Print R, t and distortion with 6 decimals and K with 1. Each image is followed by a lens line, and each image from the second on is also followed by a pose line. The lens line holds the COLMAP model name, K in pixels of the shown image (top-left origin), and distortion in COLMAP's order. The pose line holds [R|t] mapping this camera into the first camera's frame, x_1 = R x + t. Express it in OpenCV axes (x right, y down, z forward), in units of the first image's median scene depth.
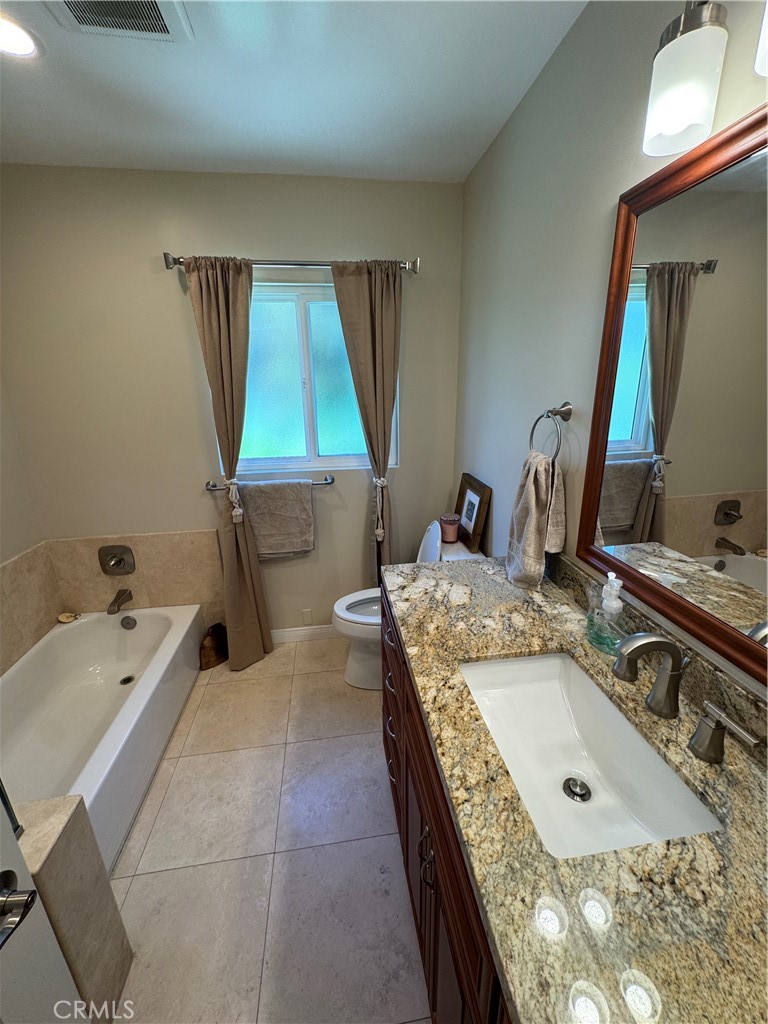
lens RADIAL K [[409.4, 0, 384.6], [0, 409.4, 509.2], [0, 0, 1]] dist [-0.002383, 0.000001]
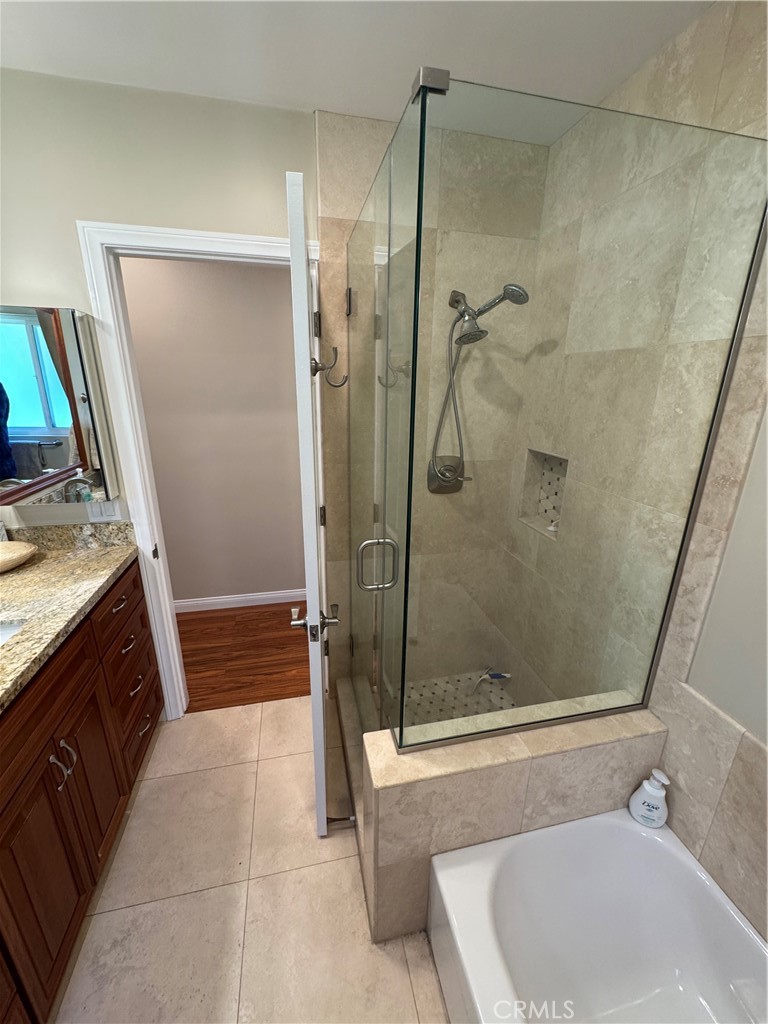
lens RADIAL K [[409.4, 0, 384.2], [0, 409.4, 511.6], [0, 0, 1]] dist [-0.002383, 0.000001]
pose [[-0.996659, 0.028512, -0.076534, -0.590349], [-0.020177, 0.822083, 0.569010, -0.382568], [0.079141, 0.568653, -0.818761, 1.212505]]
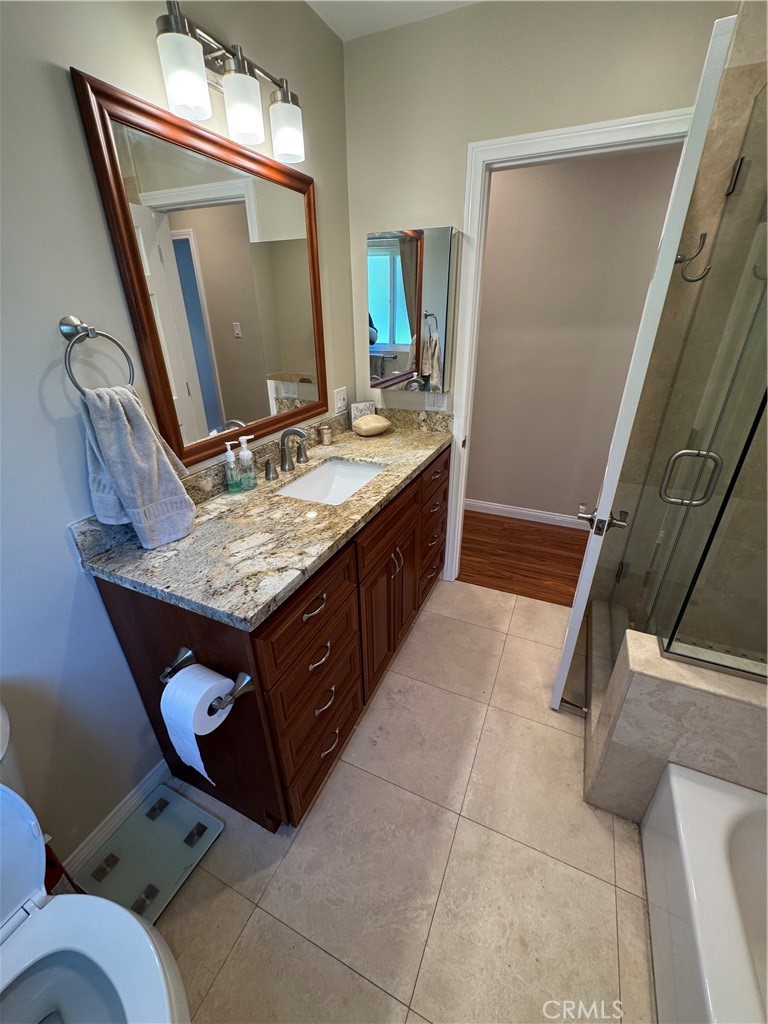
lens RADIAL K [[409.4, 0, 386.0], [0, 409.4, 511.3], [0, 0, 1]] dist [-0.002383, 0.000001]
pose [[-0.845243, -0.210728, 0.491078, -0.529575], [0.182639, 0.749708, 0.636067, -0.381952], [-0.502202, 0.627321, -0.595198, 1.448553]]
